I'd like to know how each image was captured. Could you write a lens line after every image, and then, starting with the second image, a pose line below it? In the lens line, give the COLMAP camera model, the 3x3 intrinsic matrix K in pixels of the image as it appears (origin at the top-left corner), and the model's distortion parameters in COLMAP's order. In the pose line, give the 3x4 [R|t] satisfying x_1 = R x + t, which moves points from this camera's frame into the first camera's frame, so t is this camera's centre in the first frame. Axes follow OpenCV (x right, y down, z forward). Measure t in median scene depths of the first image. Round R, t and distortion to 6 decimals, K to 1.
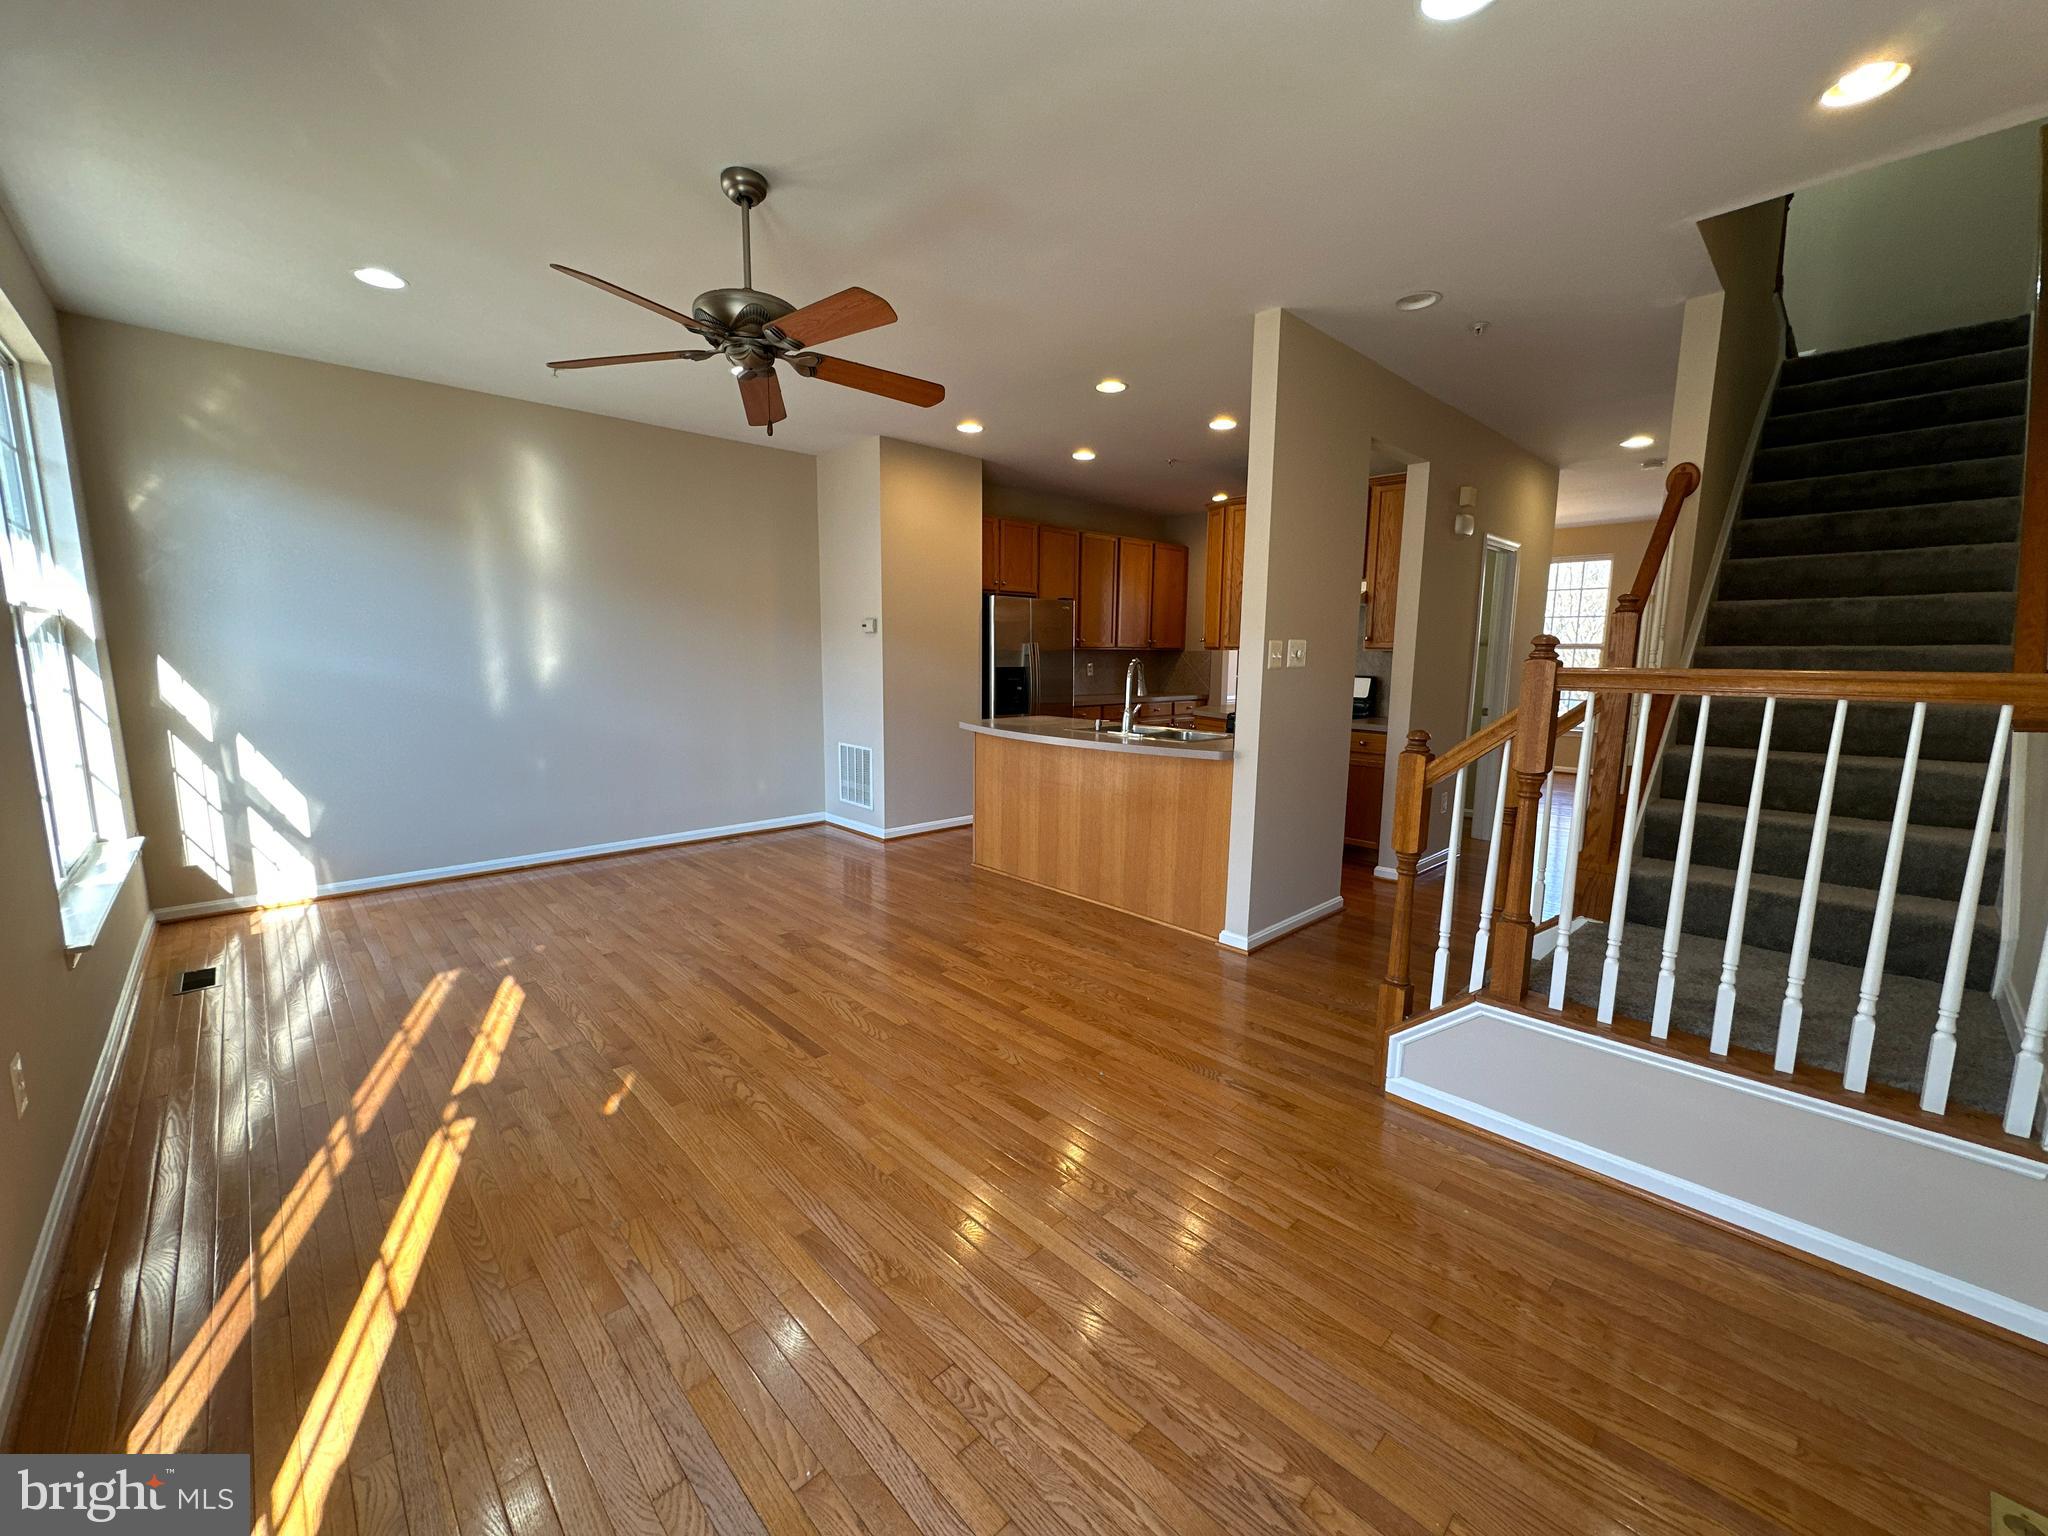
lens RADIAL K [[814.5, 0, 1013.5], [0, 814.5, 769.6], [0, 0, 1]] dist [-0.003409, 0.000788]
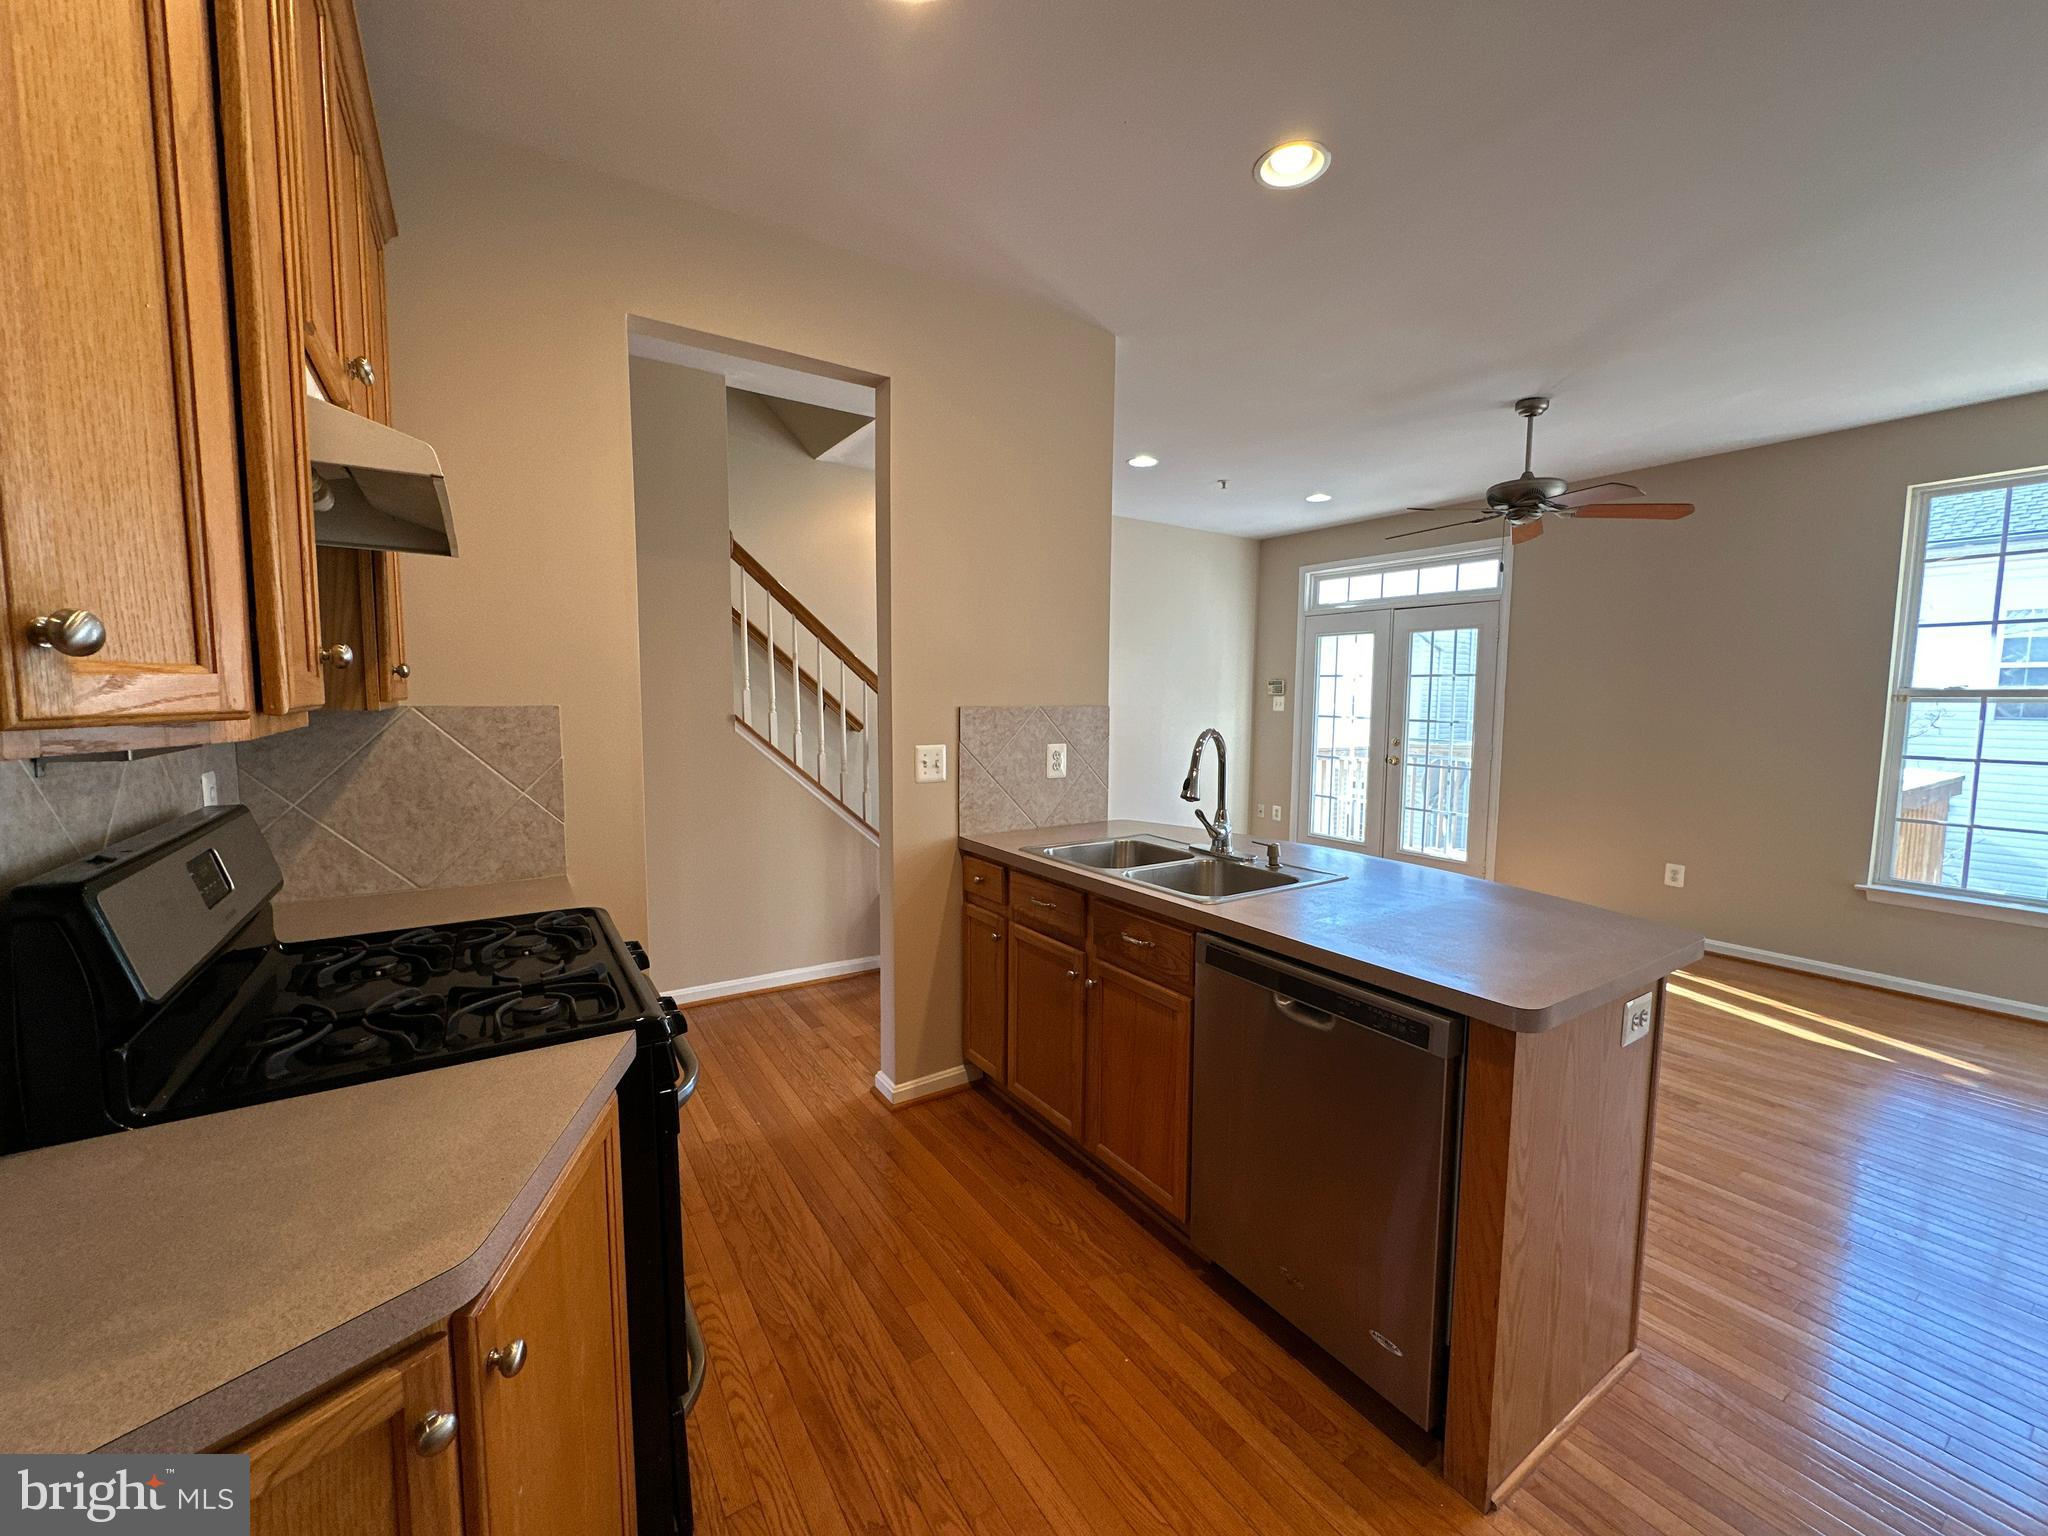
lens RADIAL K [[814.5, 0, 1023.2], [0, 814.5, 765.5], [0, 0, 1]] dist [-0.003409, 0.000788]
pose [[-0.984244, -0.031710, 0.173950, 0.259407], [0.009658, 0.972677, 0.231960, -0.357200], [-0.176553, 0.229986, -0.957045, 2.289333]]
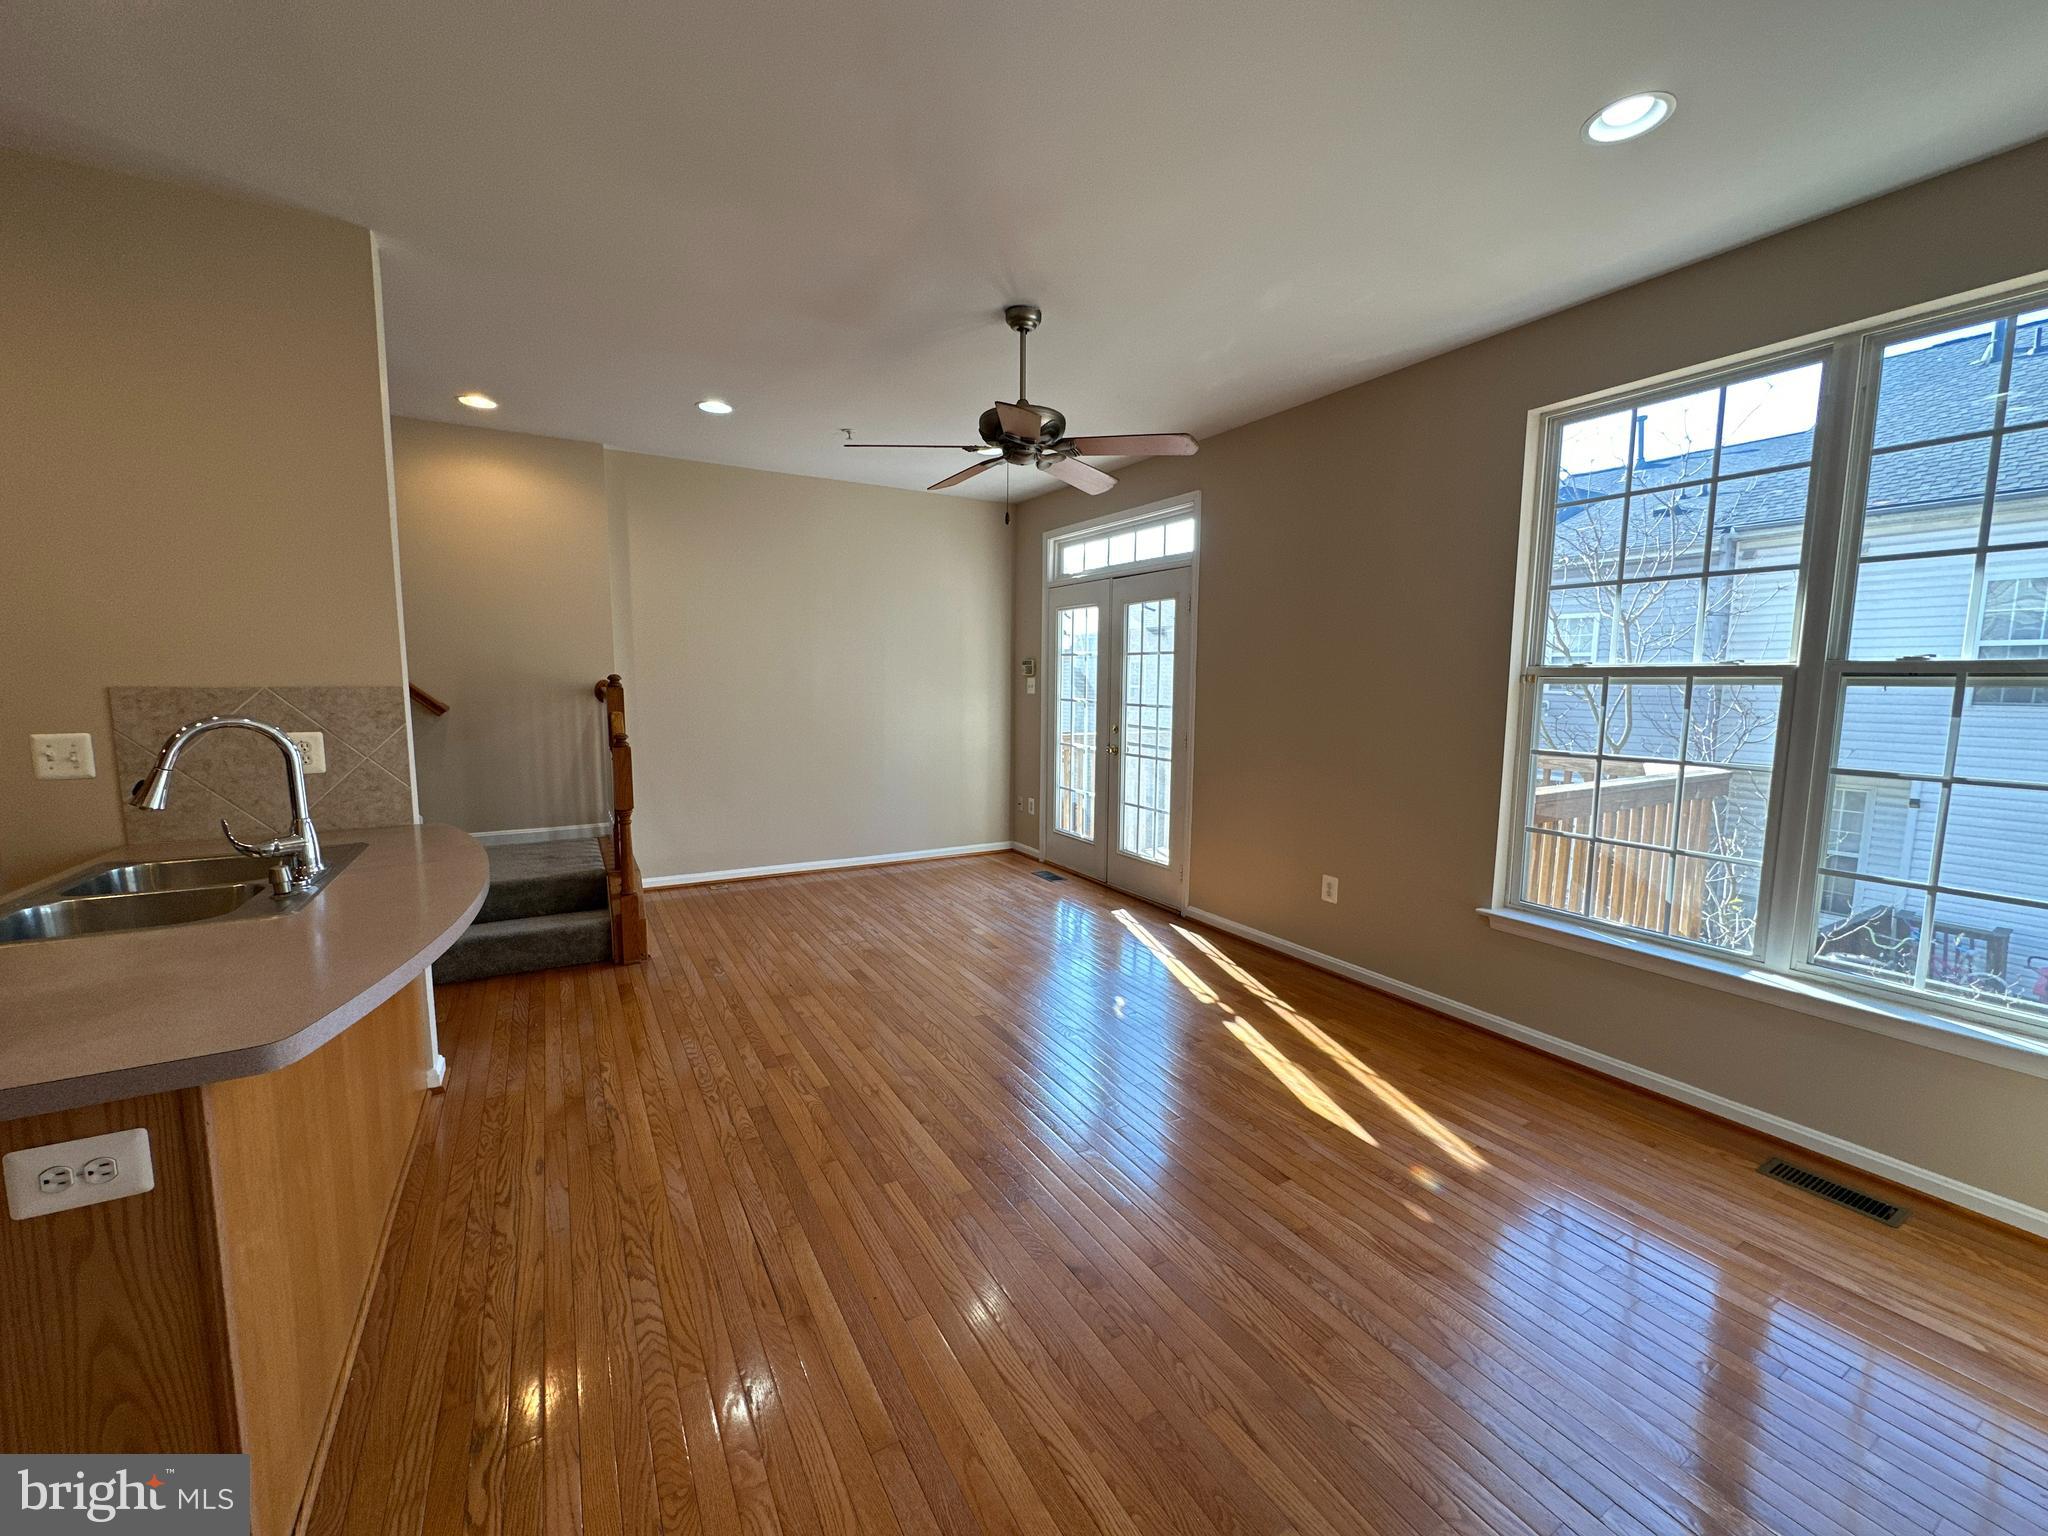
lens RADIAL K [[814.5, 0, 1014.2], [0, 814.5, 766.5], [0, 0, 1]] dist [-0.003409, 0.000788]
pose [[-0.972473, -0.042734, 0.229063, -0.519130], [0.017152, 0.967245, 0.253266, -0.312513], [-0.232383, 0.250223, -0.939886, 1.924788]]
